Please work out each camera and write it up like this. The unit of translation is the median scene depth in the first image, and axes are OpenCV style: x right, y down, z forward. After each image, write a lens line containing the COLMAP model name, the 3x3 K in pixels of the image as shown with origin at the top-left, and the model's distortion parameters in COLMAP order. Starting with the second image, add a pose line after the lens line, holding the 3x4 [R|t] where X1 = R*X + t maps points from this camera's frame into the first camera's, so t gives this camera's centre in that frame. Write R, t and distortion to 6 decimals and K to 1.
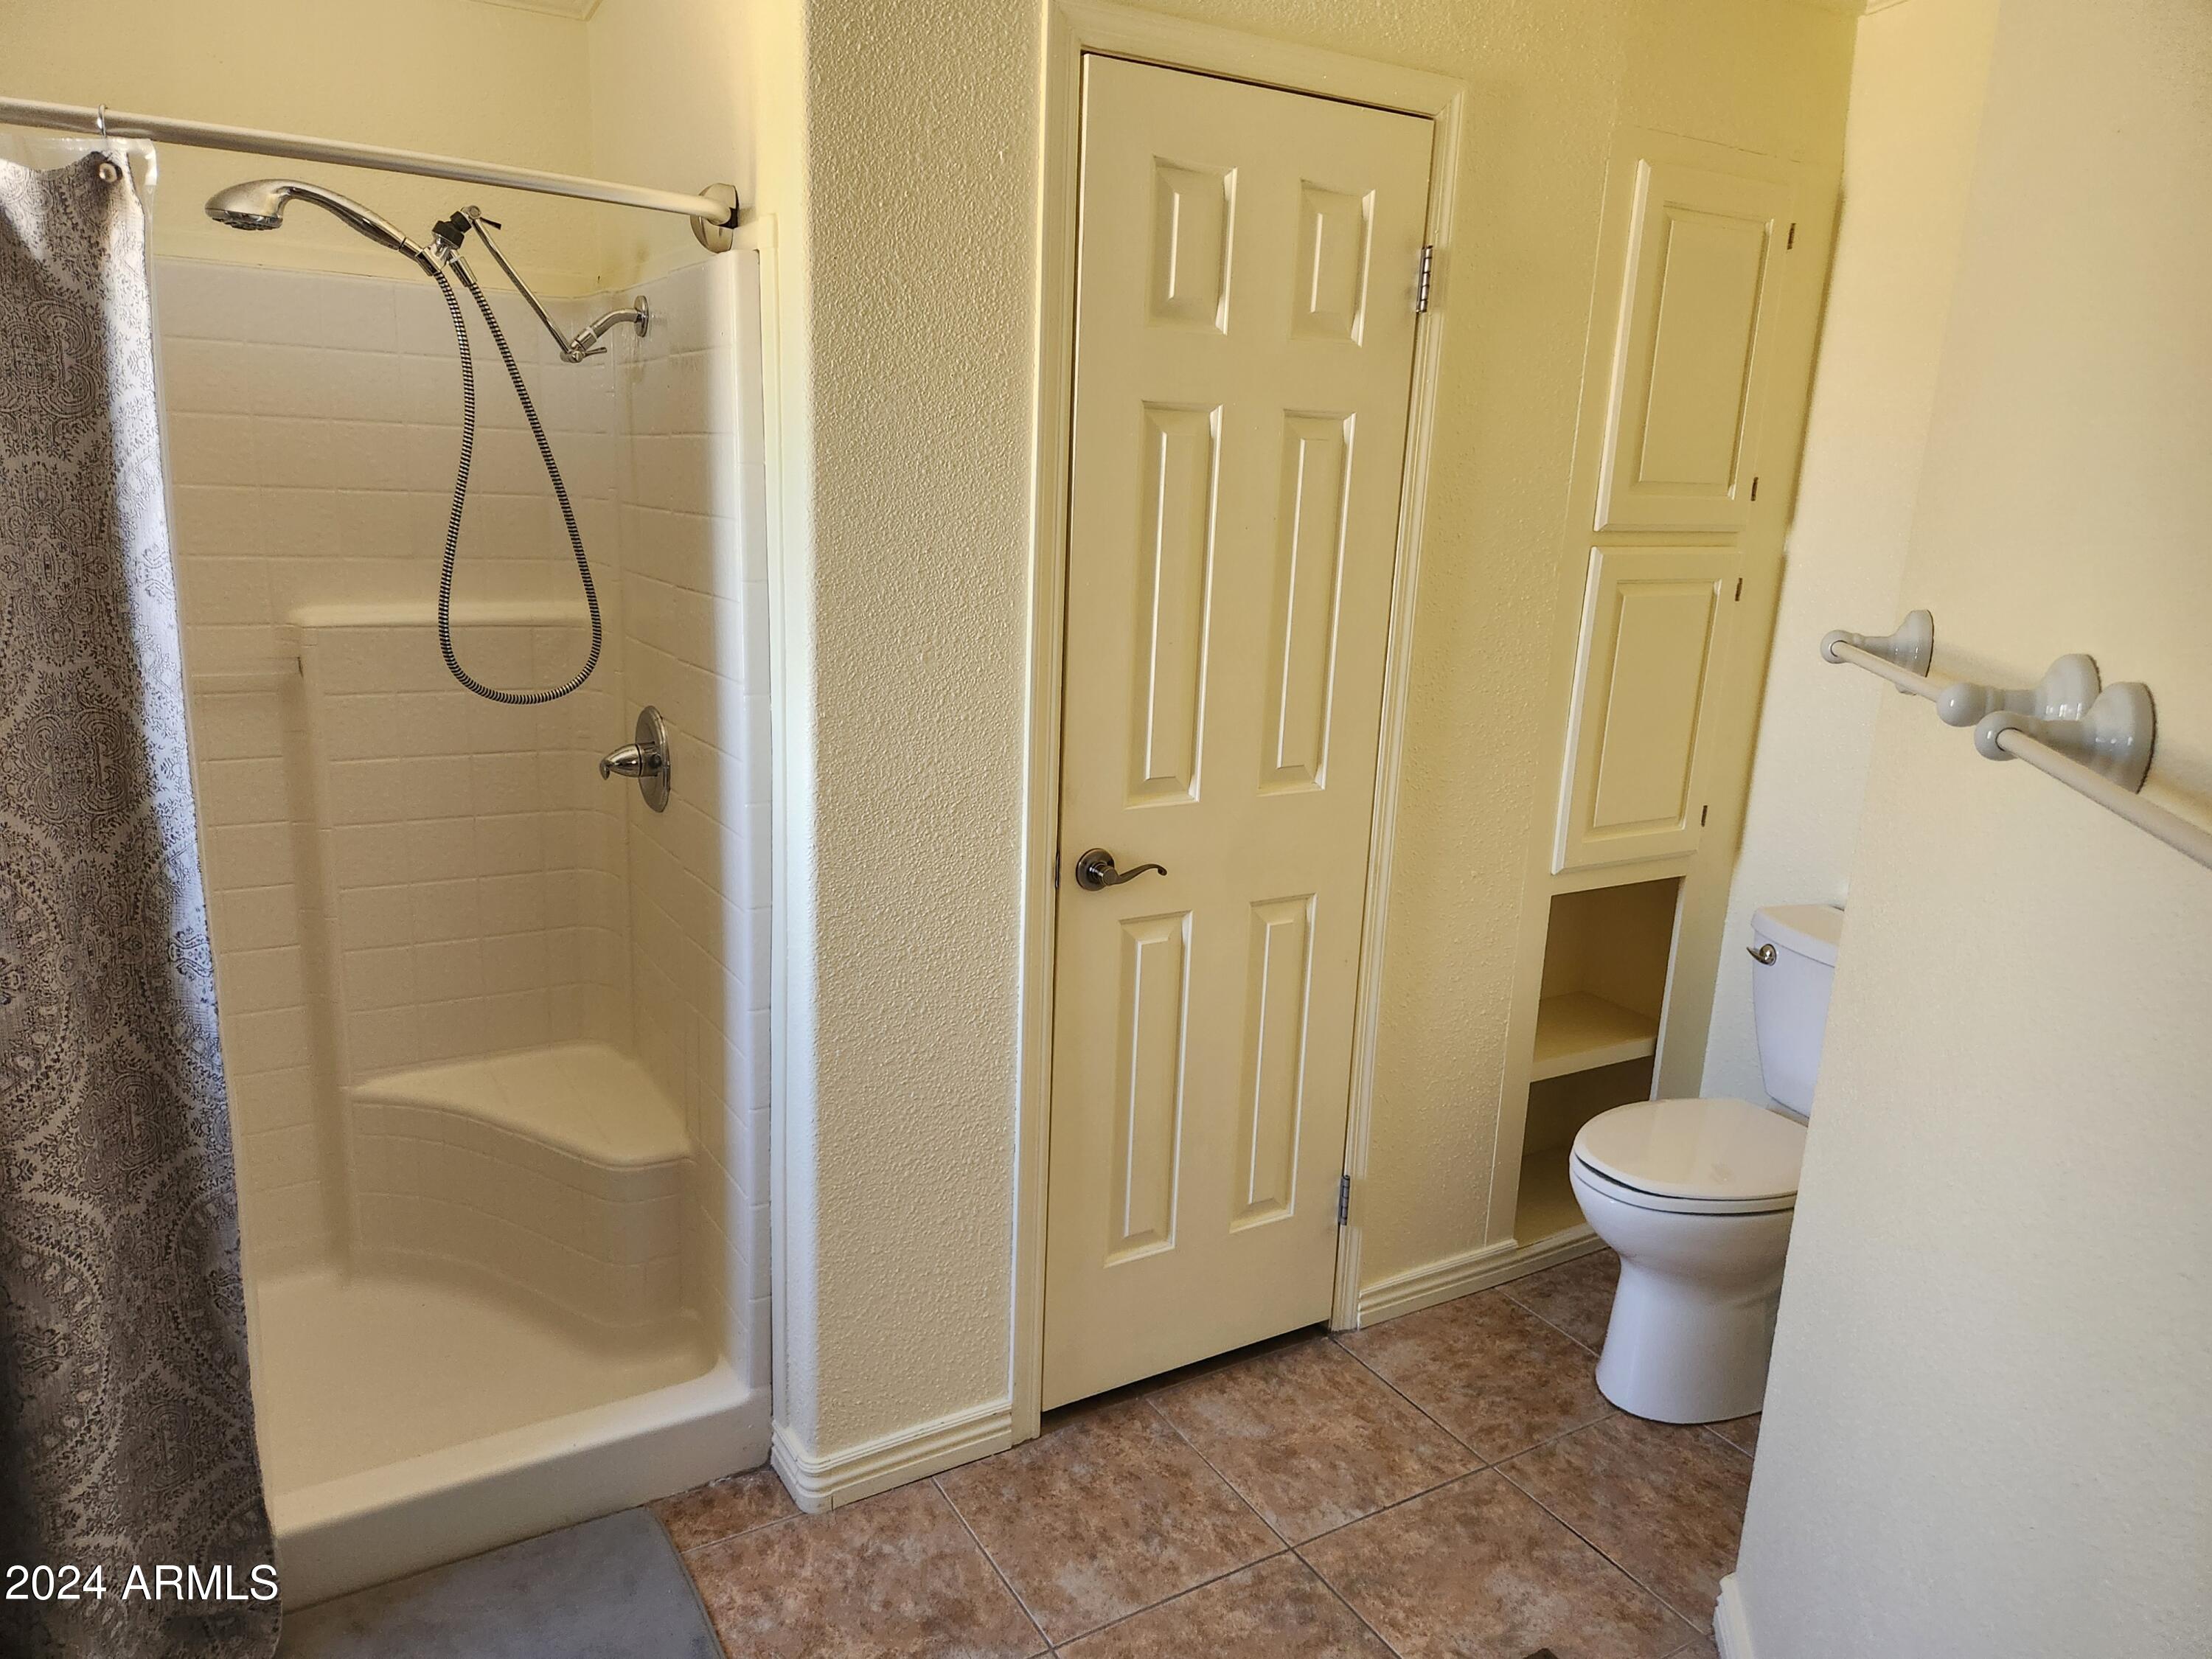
lens RADIAL K [[1466.9, 0, 1086.9], [0, 1466.9, 833.3], [0, 0, 1]] dist [0.079869, -0.068754]
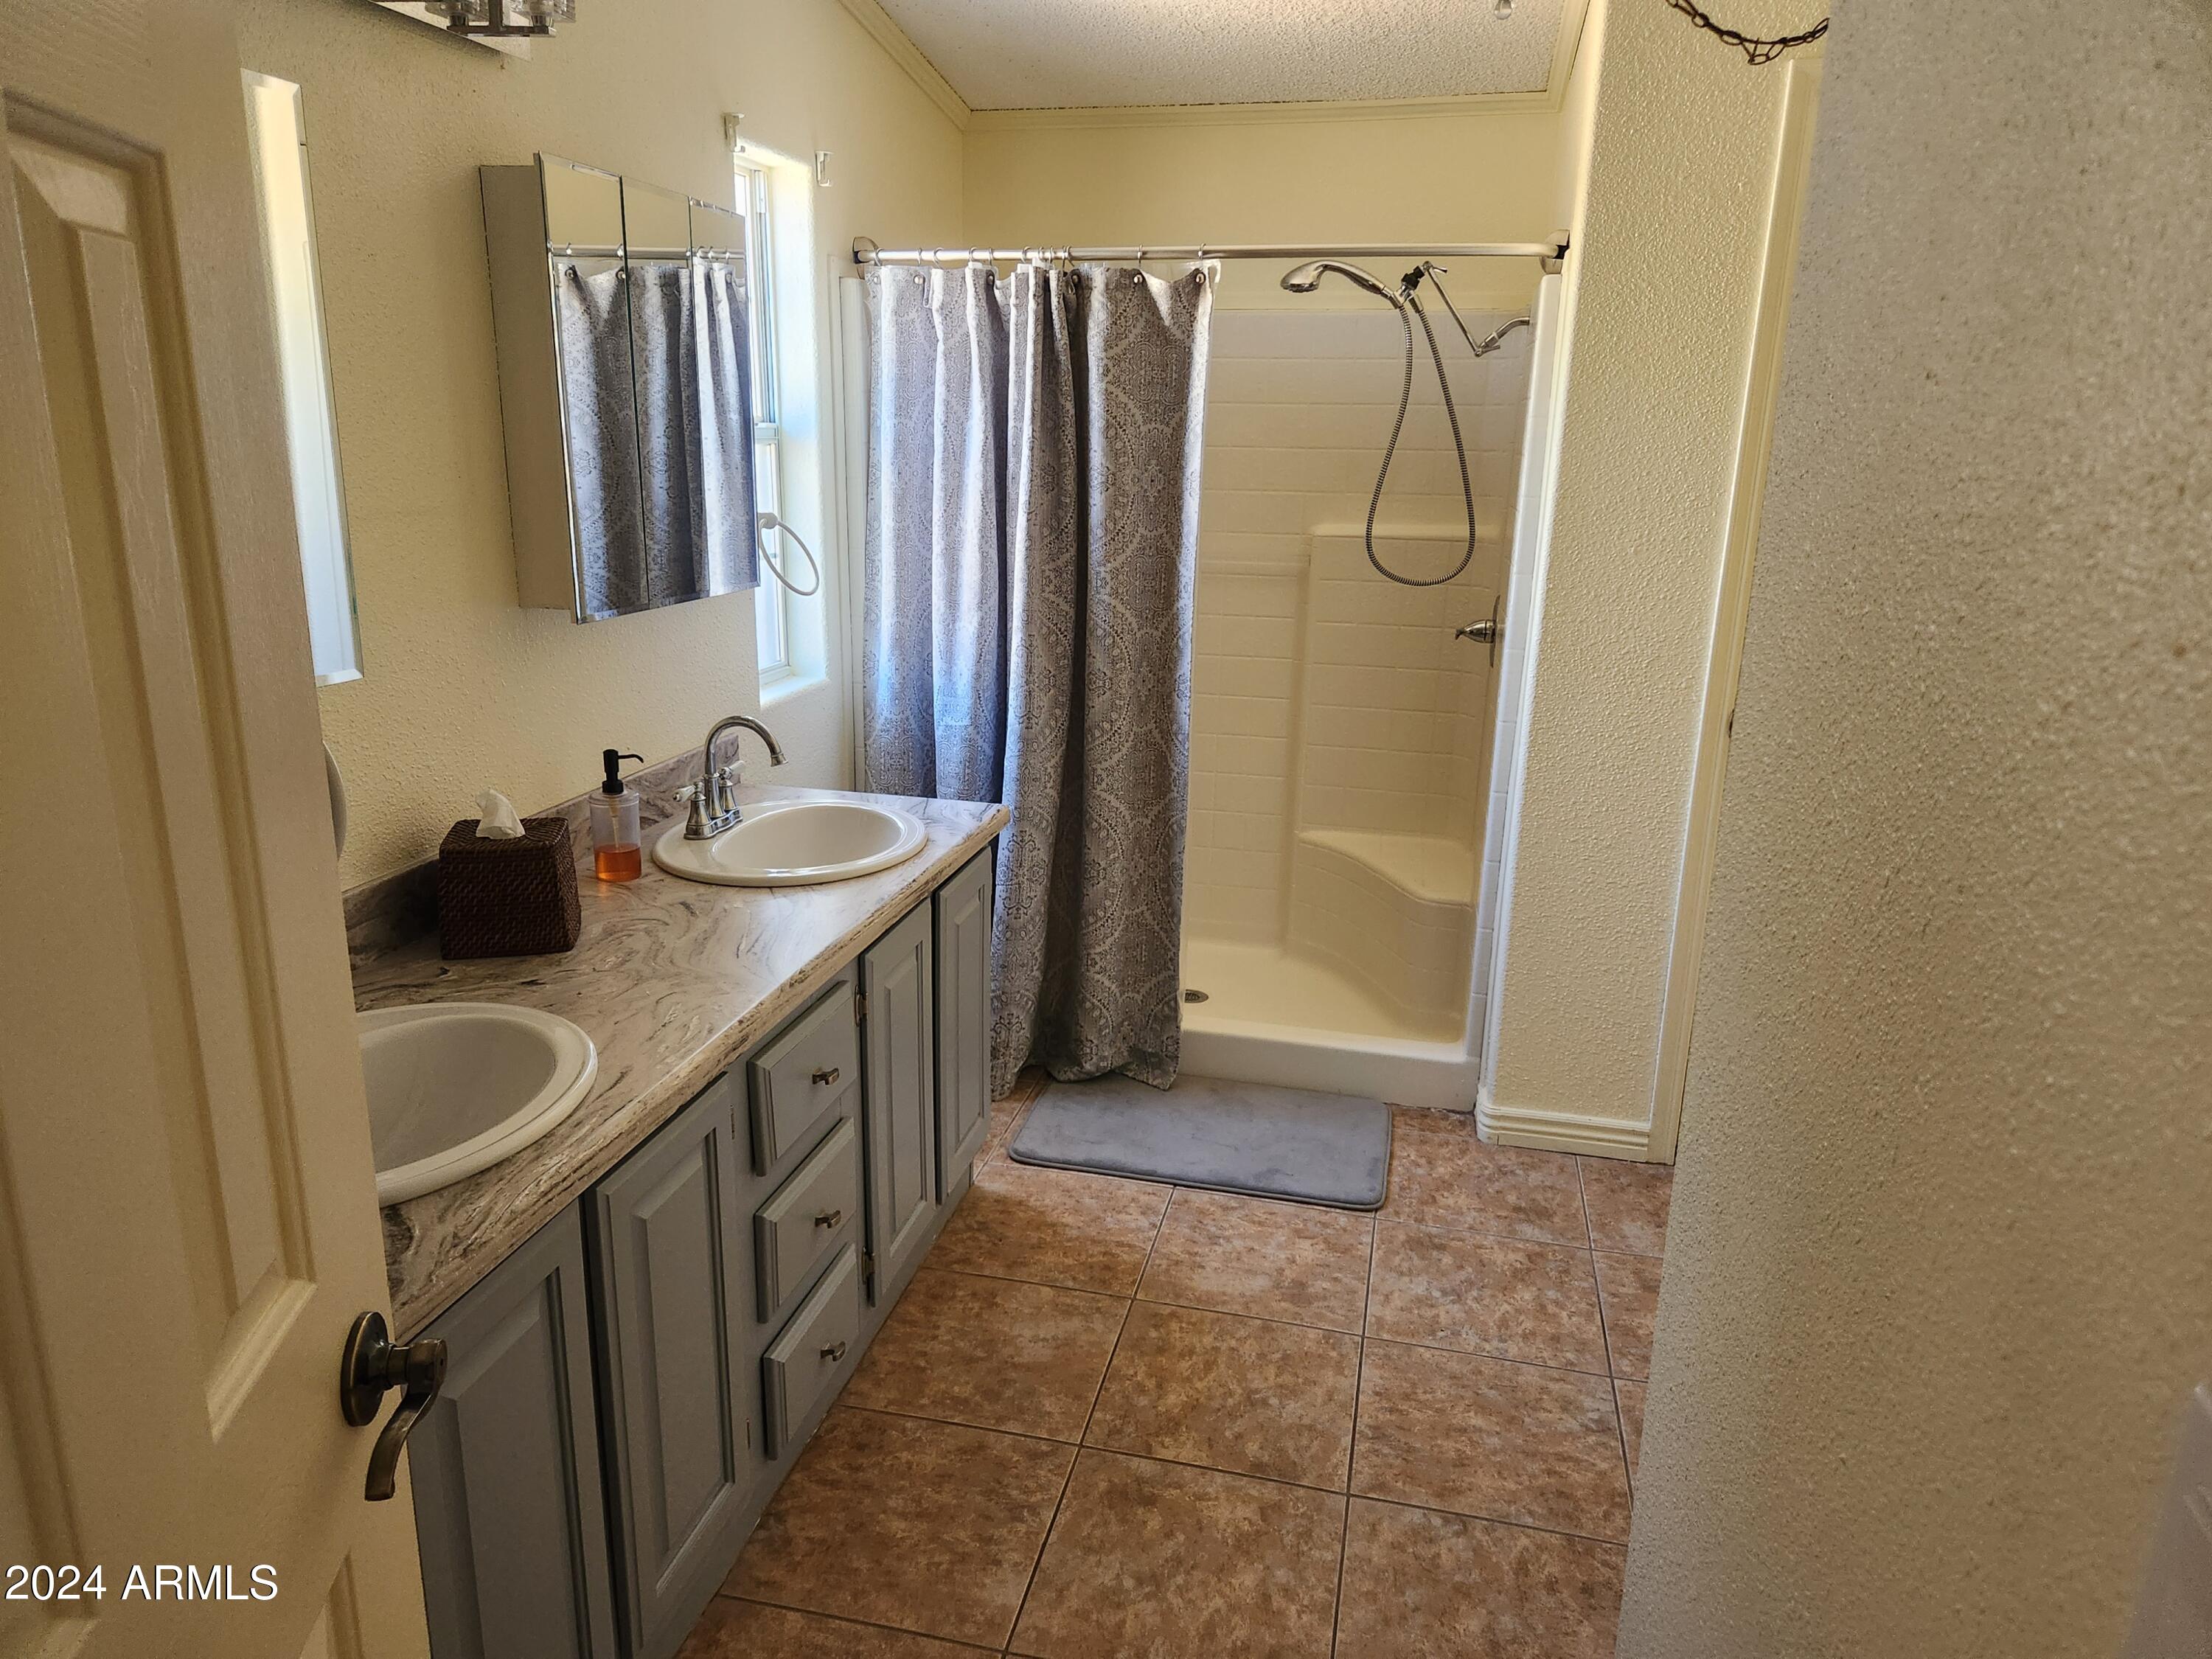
lens RADIAL K [[1466.9, 0, 1112.5], [0, 1466.9, 824.3], [0, 0, 1]] dist [0.079869, -0.068754]
pose [[0.729138, 0.152922, -0.667062, 0.517197], [-0.153733, 0.986403, 0.058091, 0.134033], [0.666876, 0.060193, 0.742734, -0.372029]]
